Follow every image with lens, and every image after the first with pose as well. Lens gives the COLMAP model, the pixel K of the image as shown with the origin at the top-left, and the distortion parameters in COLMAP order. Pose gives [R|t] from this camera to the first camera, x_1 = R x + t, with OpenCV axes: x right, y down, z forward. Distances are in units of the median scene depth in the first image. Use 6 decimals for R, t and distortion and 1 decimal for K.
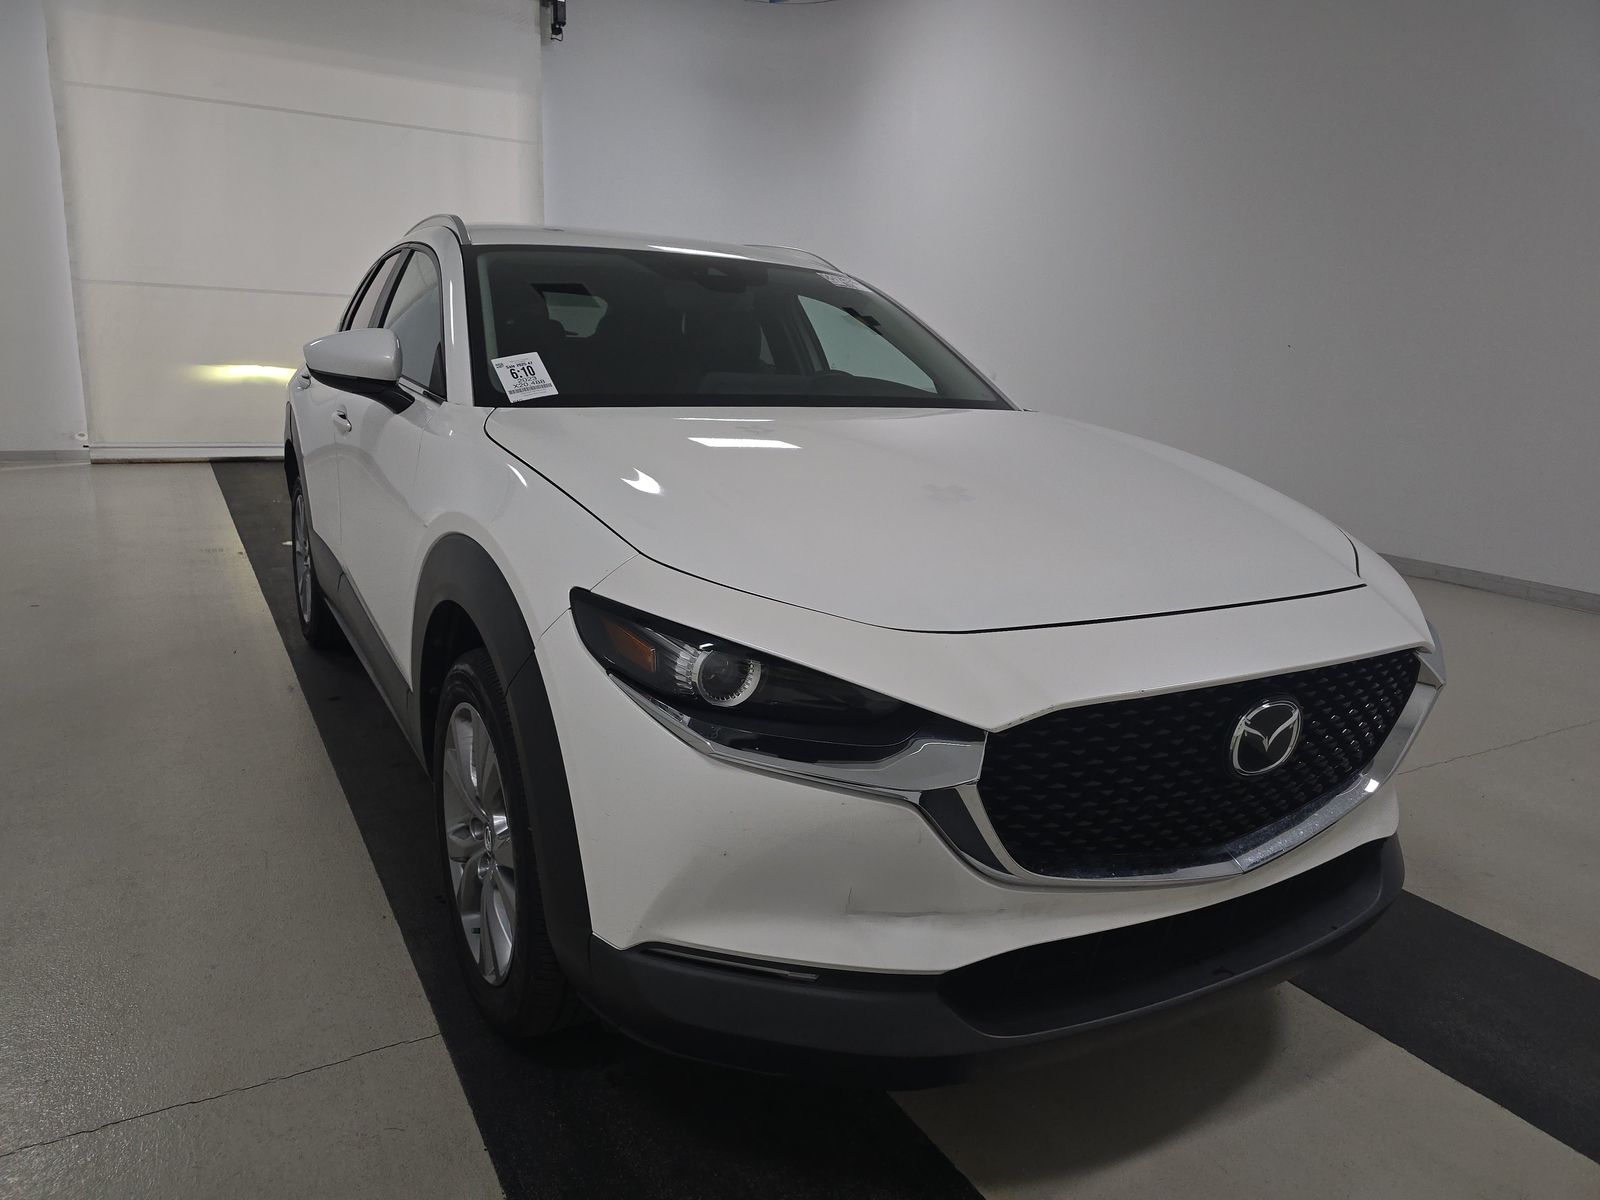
lens RADIAL K [[1098.3, 0, 800.0], [0, 1098.3, 600.0], [0, 0, 1]] dist [-0.002259, -0.001243]
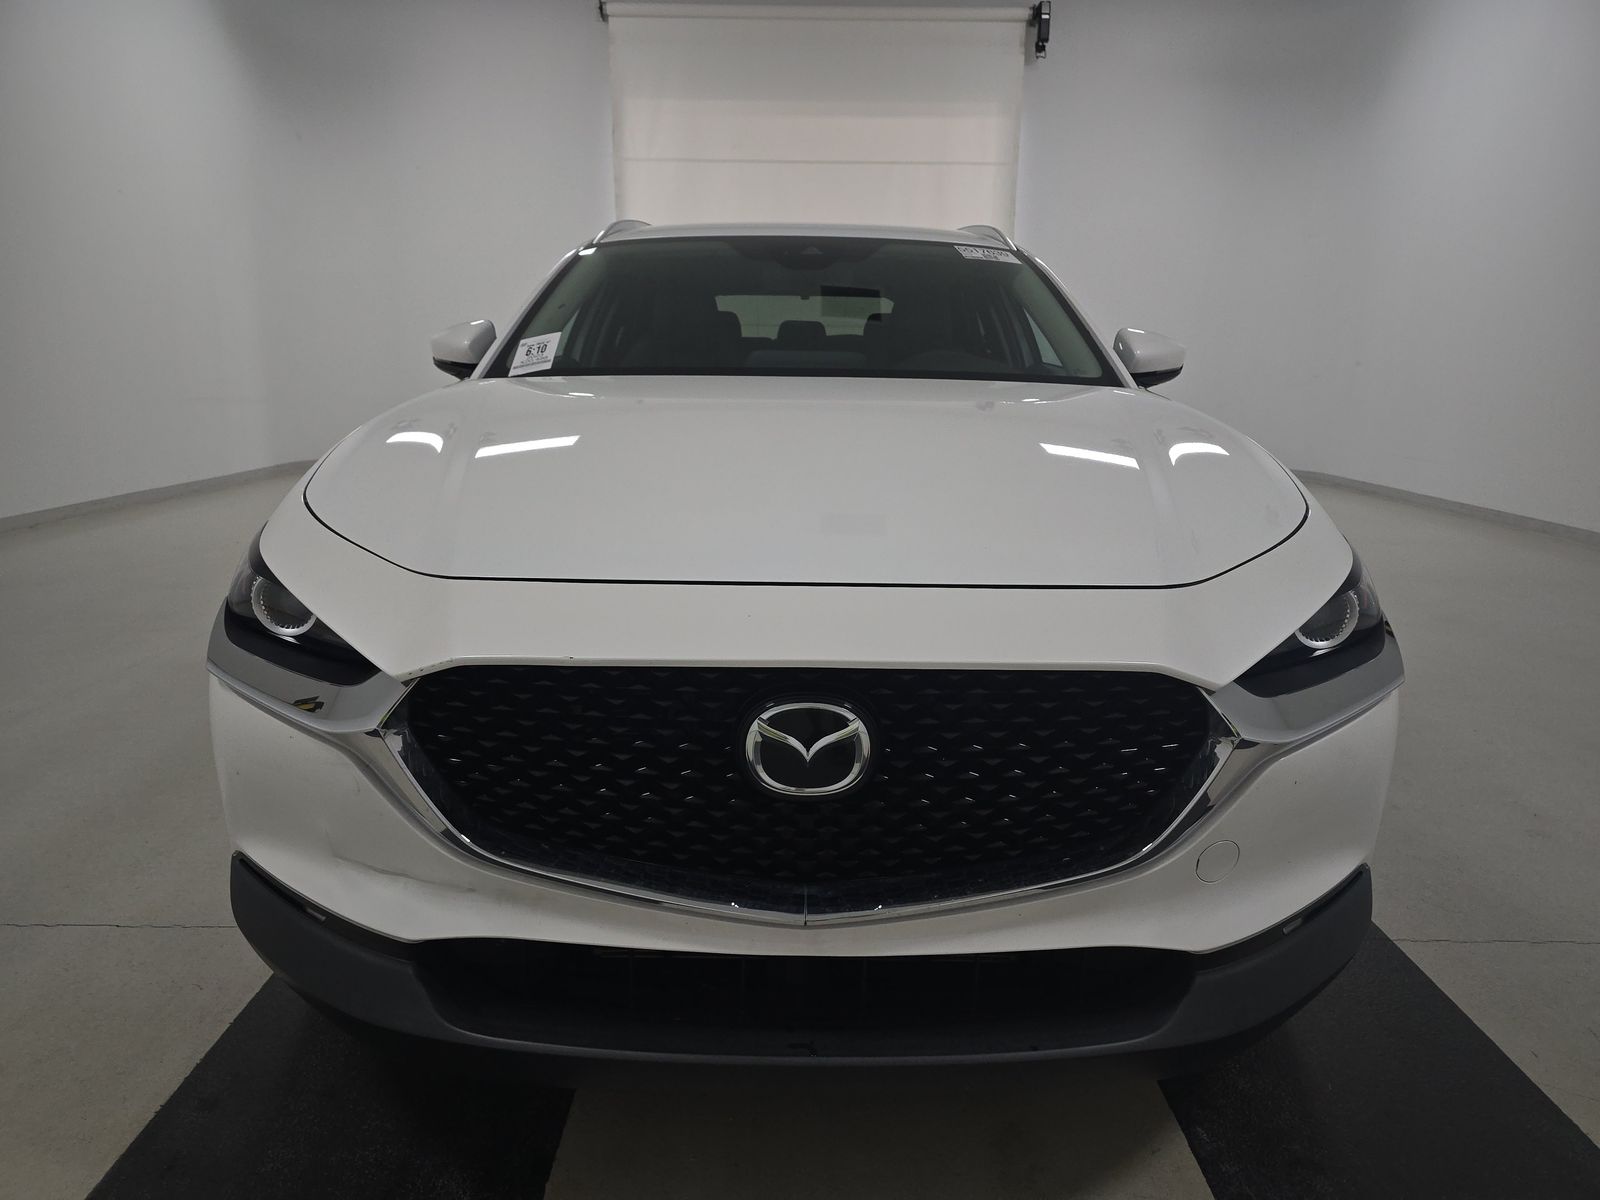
lens RADIAL K [[1072.1, 0, 811.7], [0, 1072.1, 591.9], [0, 0, 1]] dist [0.069701, -0.063419]
pose [[0.865305, 0.072885, -0.495918, 0.157518], [-0.087715, 0.996123, -0.006649, 0.004026], [0.493511, 0.049253, 0.868344, 0.066107]]
